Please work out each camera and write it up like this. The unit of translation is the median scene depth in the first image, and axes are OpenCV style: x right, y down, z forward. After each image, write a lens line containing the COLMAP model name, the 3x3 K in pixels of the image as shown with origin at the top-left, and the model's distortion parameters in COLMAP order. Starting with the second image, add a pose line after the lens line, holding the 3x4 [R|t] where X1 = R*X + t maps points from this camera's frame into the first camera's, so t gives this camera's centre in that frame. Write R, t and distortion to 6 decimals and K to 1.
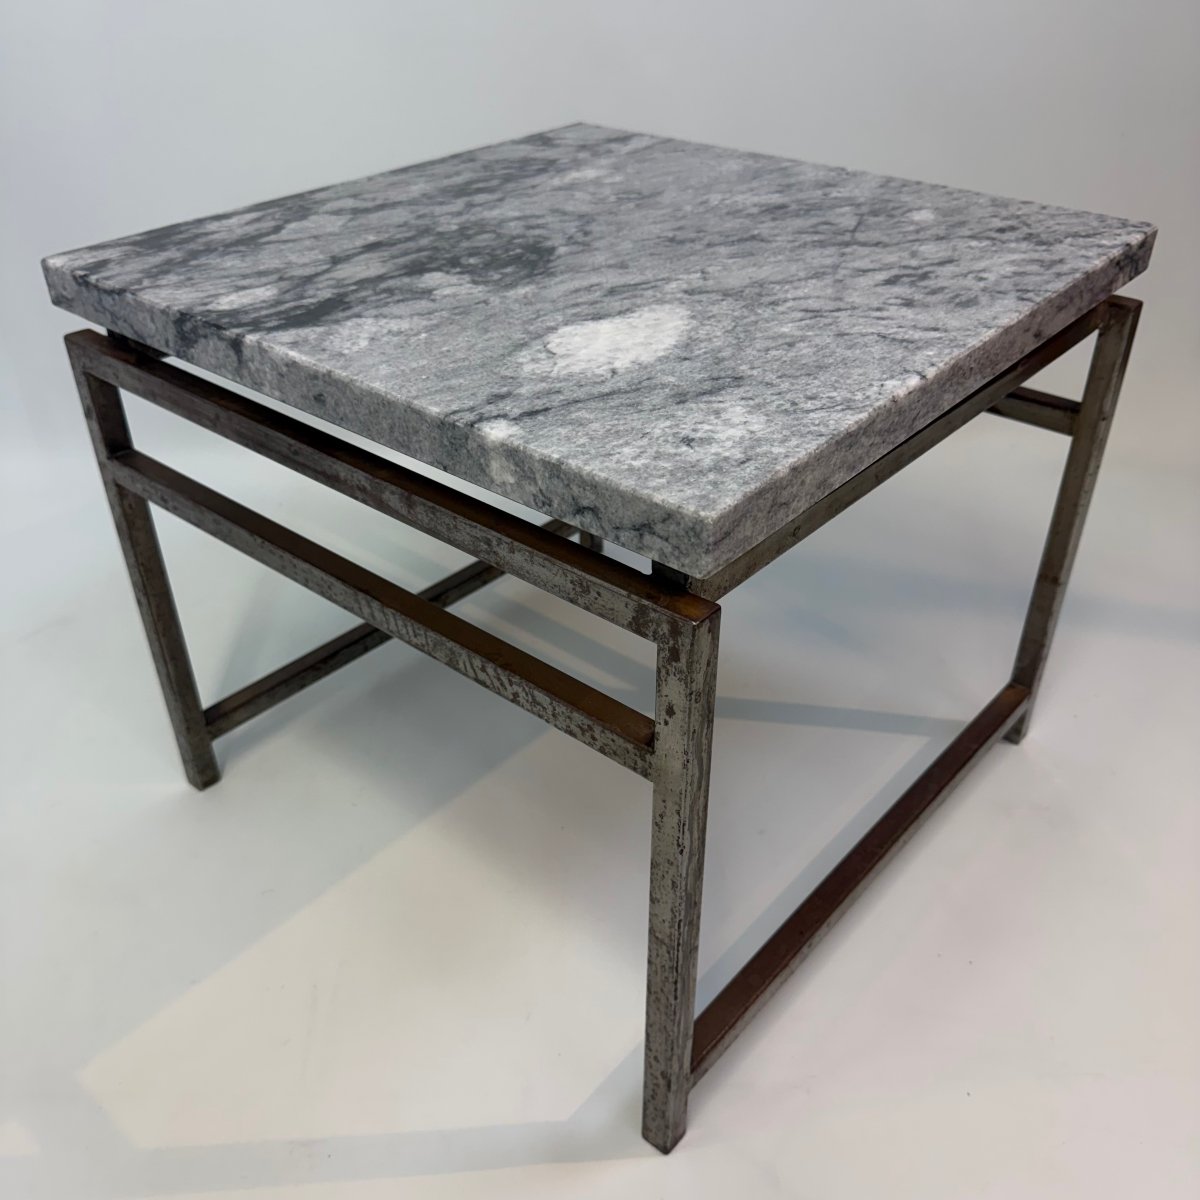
lens RADIAL K [[1127.4, 0, 599.1], [0, 1127.4, 607.2], [0, 0, 1]] dist [0.195035, -0.505039]
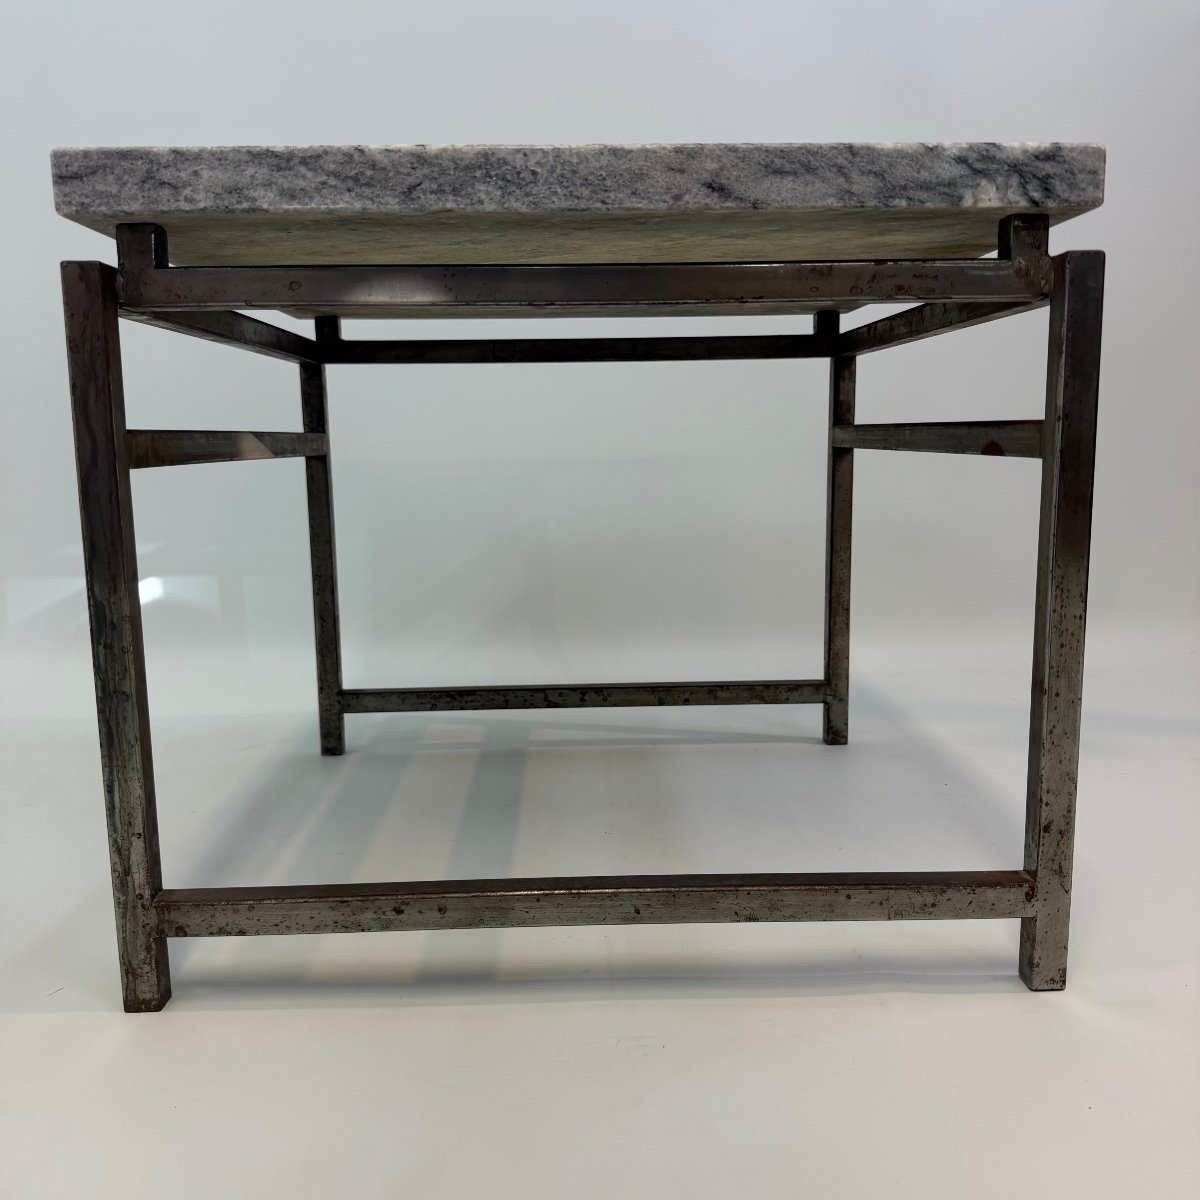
lens RADIAL K [[1122.3, 0, 600.0], [0, 1122.3, 600.0], [0, 0, 1]] dist [0.004655, -0.018374]
pose [[0.674541, 0.102242, -0.731123, 0.905688], [-0.403998, 0.880029, -0.249667, 0.256959], [0.617883, 0.463783, 0.634922, 0.521002]]
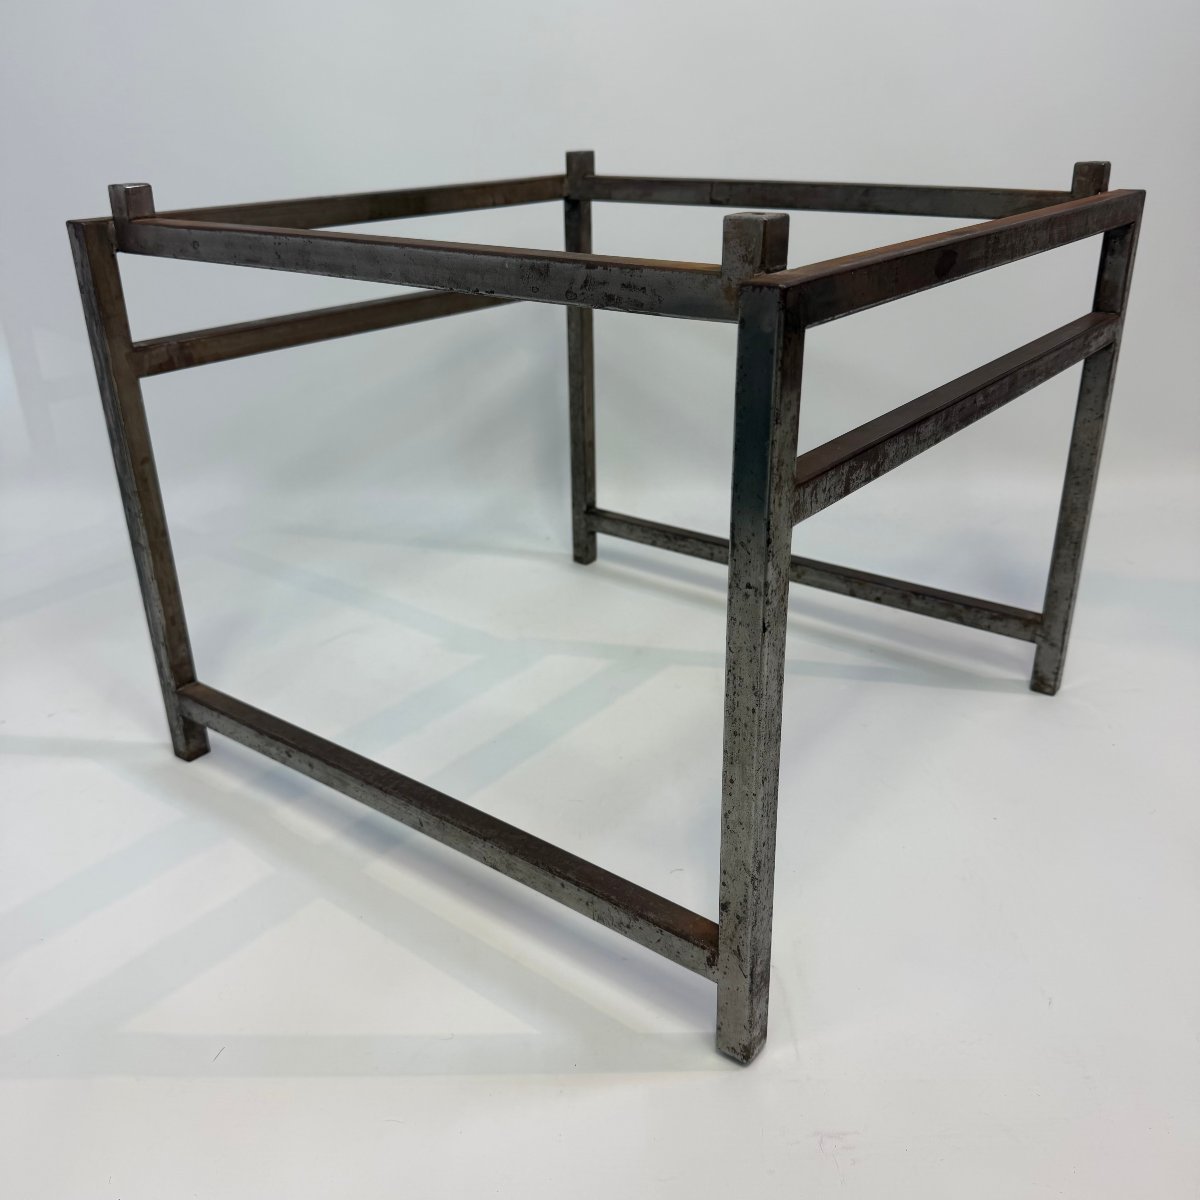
lens RADIAL K [[1127.4, 0, 599.1], [0, 1127.4, 607.2], [0, 0, 1]] dist [0.195035, -0.505039]
pose [[0.057111, 0.409592, -0.910479, 1.166297], [-0.547634, 0.775377, 0.314463, -0.309336], [0.834766, 0.480650, 0.268589, 0.966937]]
